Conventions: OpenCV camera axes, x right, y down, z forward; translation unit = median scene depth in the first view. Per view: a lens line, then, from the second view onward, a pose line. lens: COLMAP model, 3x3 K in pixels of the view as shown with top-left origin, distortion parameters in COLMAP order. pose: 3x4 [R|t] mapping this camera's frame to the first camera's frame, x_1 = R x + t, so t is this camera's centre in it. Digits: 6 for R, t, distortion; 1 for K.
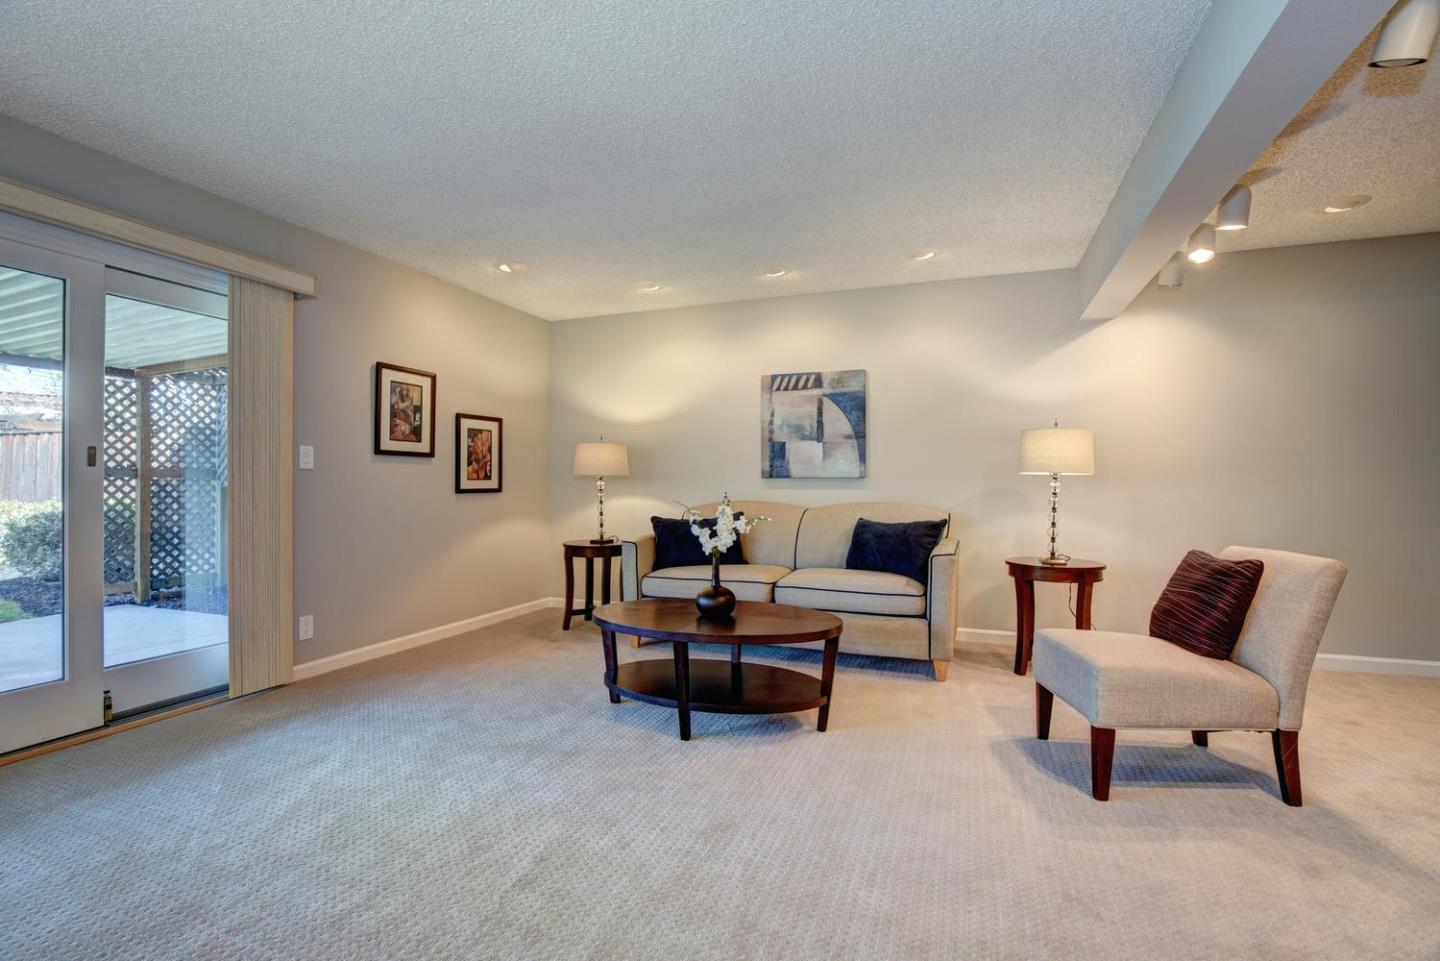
lens RADIAL K [[649.3, 0, 720.0], [0, 649.3, 480.5], [0, 0, 1]] dist [-0.002159, -0.011015]
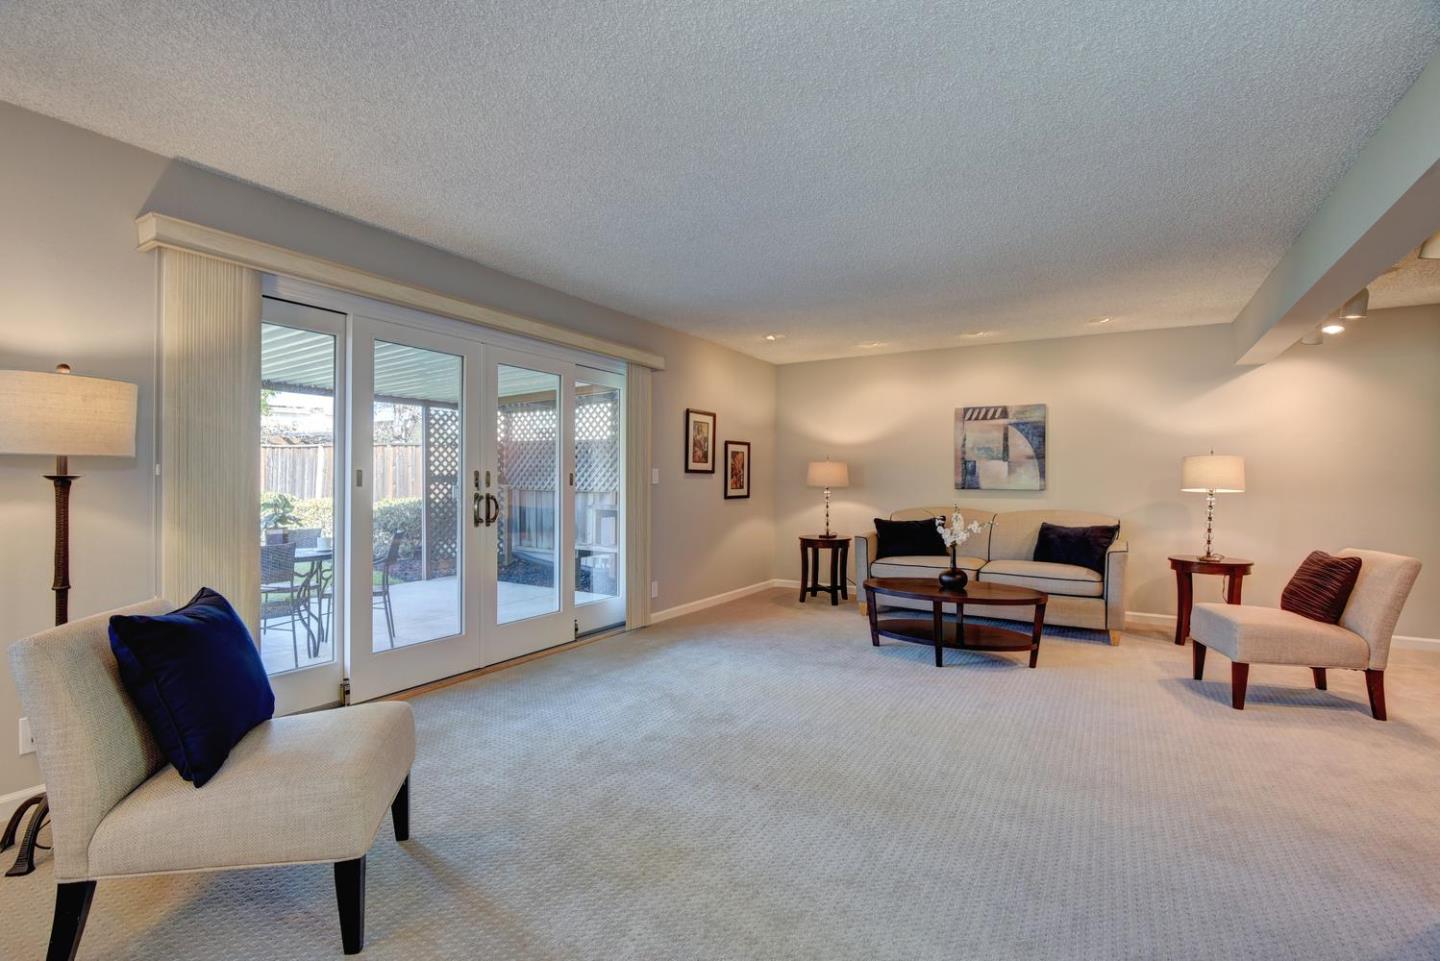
lens RADIAL K [[649.3, 0, 720.0], [0, 649.3, 480.5], [0, 0, 1]] dist [-0.002159, -0.011015]
pose [[0.983547, 0.005624, -0.180565, -0.204641], [-0.004802, 0.999976, 0.004987, -0.031862], [0.180588, -0.004038, 0.983550, -0.424226]]
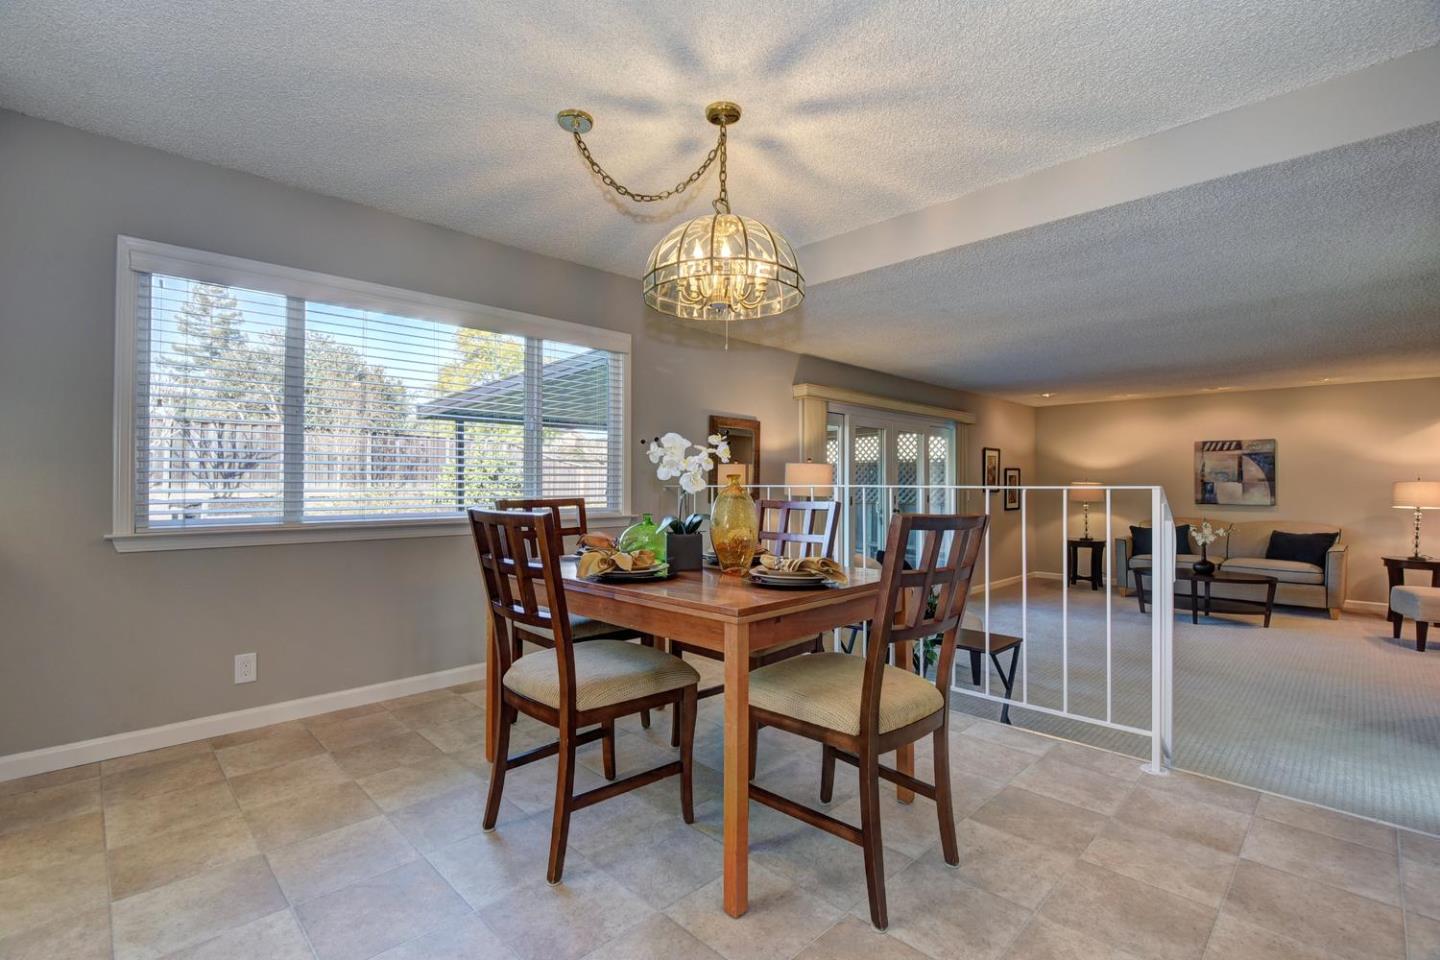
lens RADIAL K [[672.9, 0, 720.0], [0, 672.9, 480.0], [0, 0, 1]] dist [-0.005028, -0.001047]
pose [[0.916971, -0.000014, -0.398954, -0.467376], [-0.000322, 1.000000, -0.000776, -0.080935], [0.398954, 0.000840, 0.916971, -1.342795]]
